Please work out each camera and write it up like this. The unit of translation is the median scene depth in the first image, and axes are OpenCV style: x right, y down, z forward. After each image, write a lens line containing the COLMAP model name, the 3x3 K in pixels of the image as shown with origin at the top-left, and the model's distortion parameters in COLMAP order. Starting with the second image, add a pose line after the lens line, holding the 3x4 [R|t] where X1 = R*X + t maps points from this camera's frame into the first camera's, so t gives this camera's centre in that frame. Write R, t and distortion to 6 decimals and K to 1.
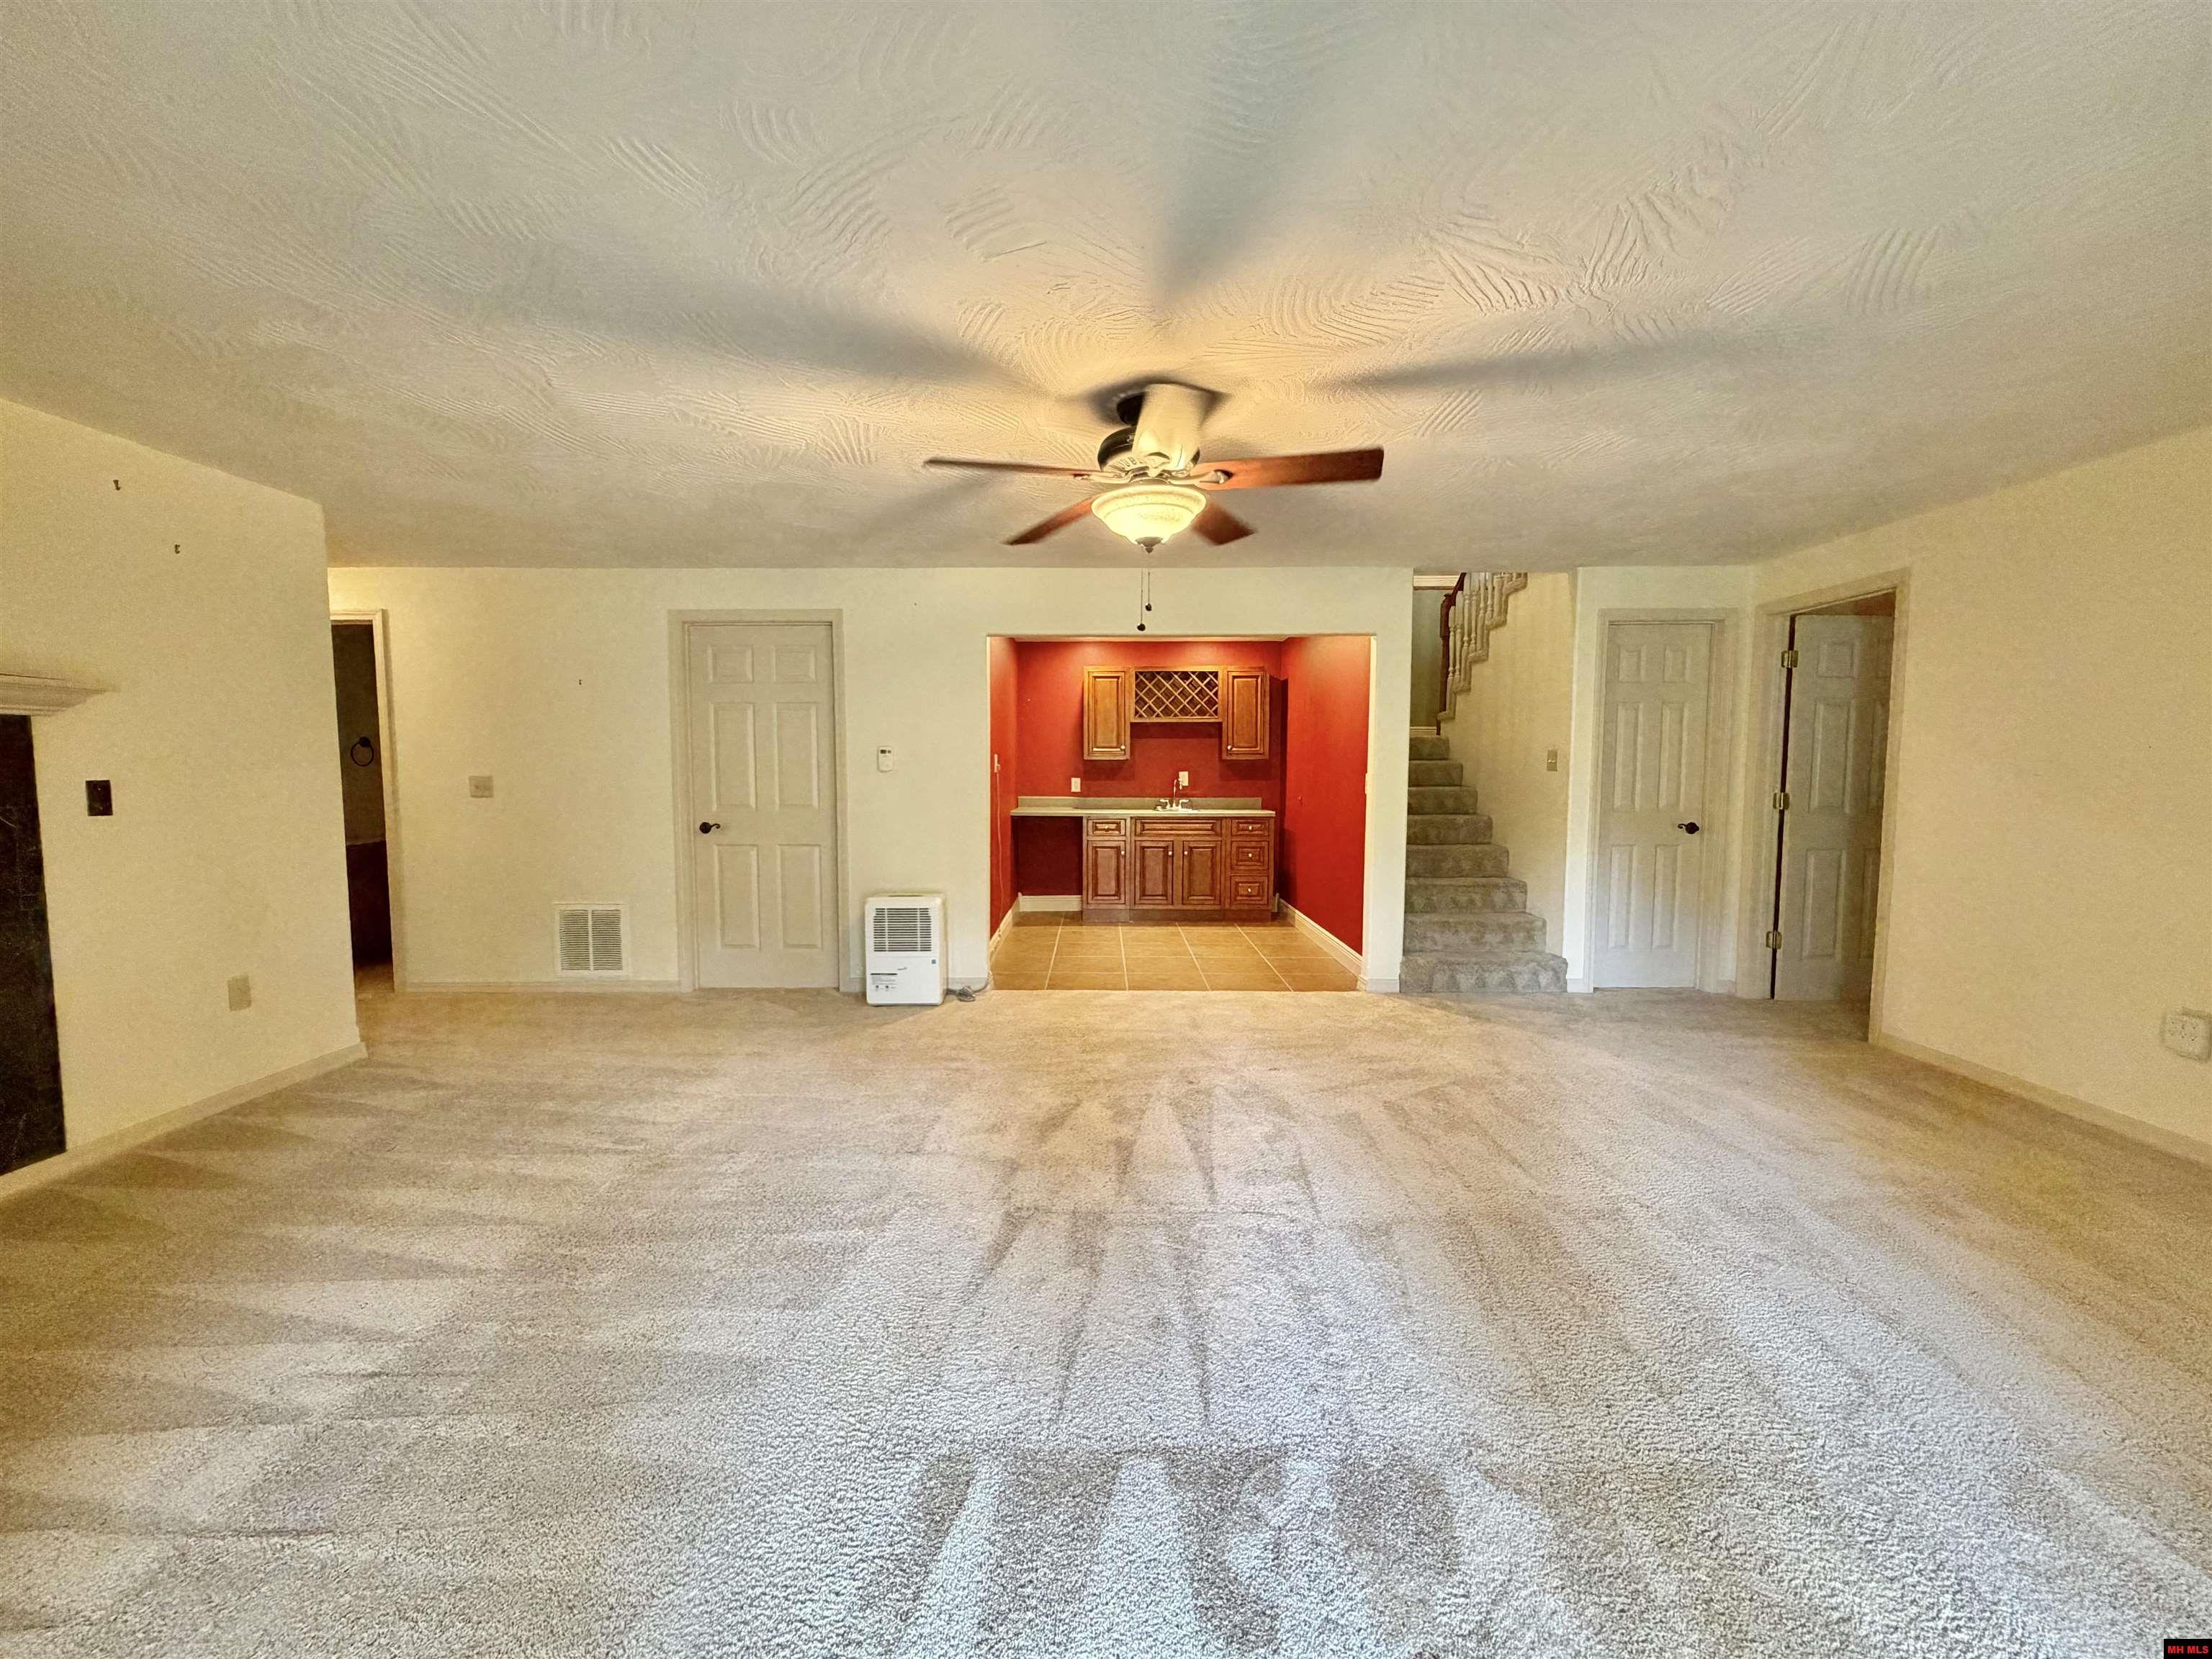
lens RADIAL K [[885.3, 0, 1103.5], [0, 885.3, 830.8], [0, 0, 1]] dist [0.002588, 0.000270]
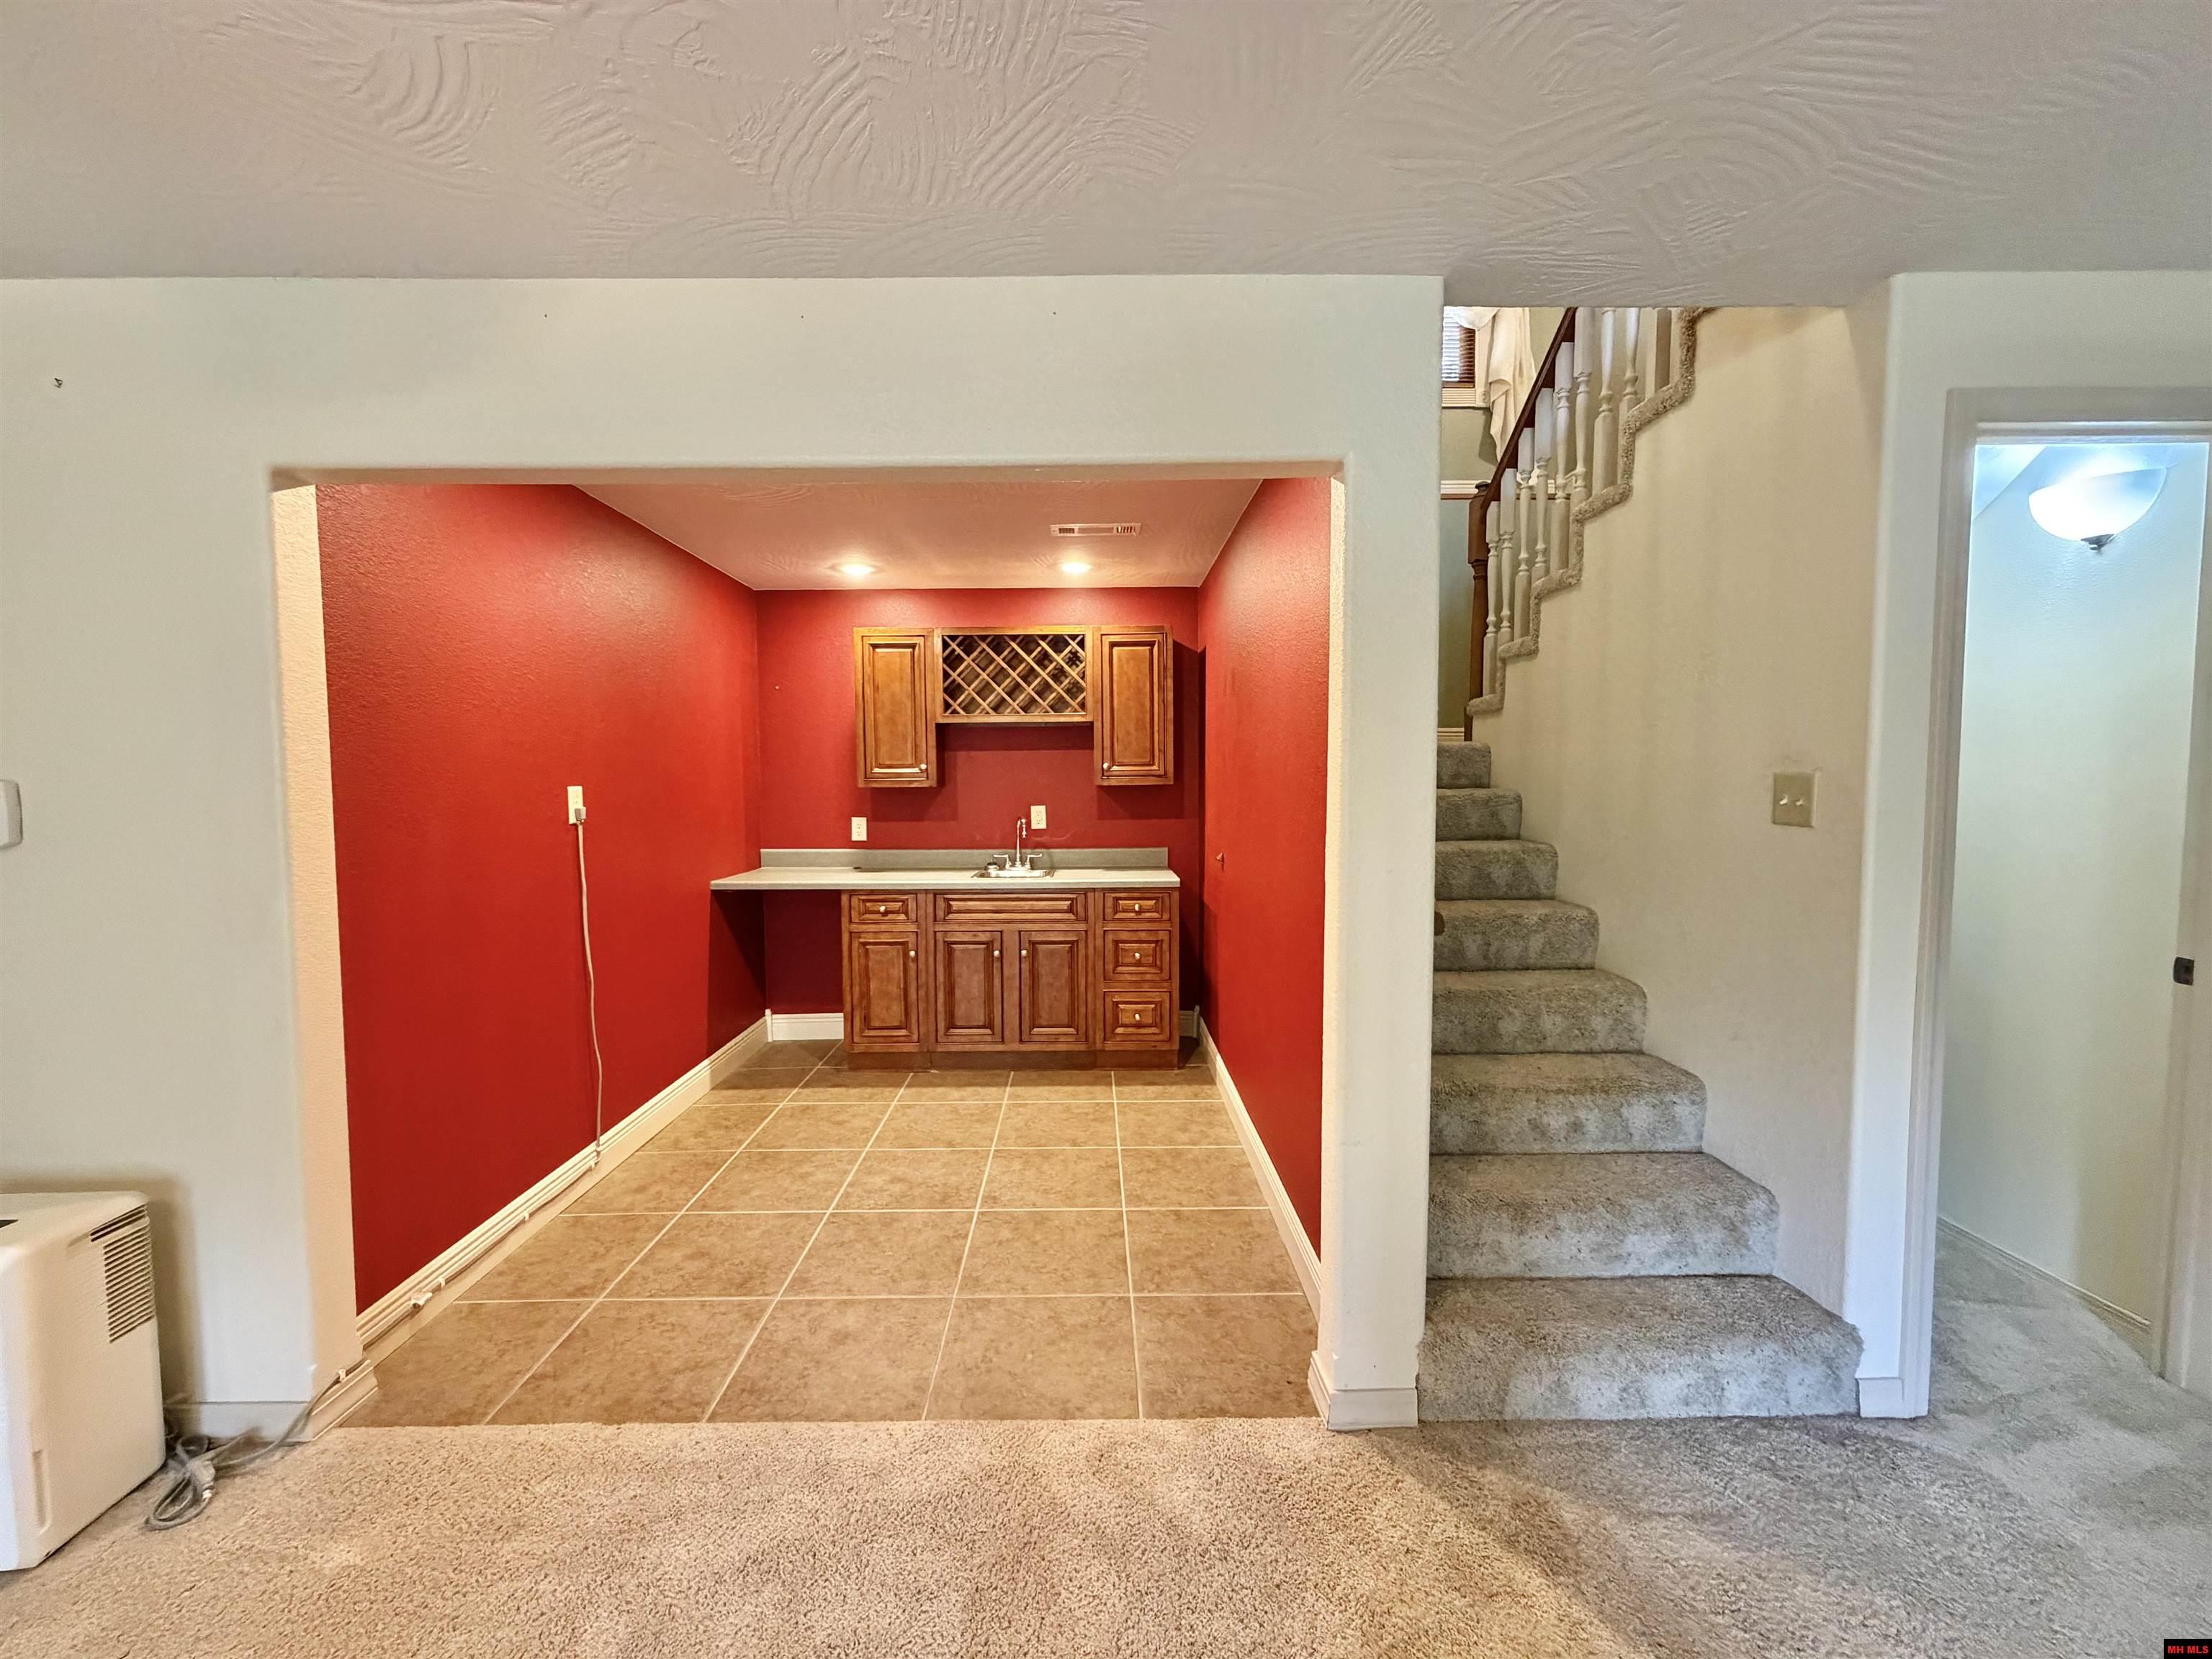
lens RADIAL K [[885.3, 0, 1092.9], [0, 885.3, 832.1], [0, 0, 1]] dist [0.002588, 0.000270]
pose [[0.999948, -0.009545, -0.003527, 0.139266], [0.009509, 0.999903, -0.010190, -0.045392], [0.003624, 0.010156, 0.999942, 0.429565]]
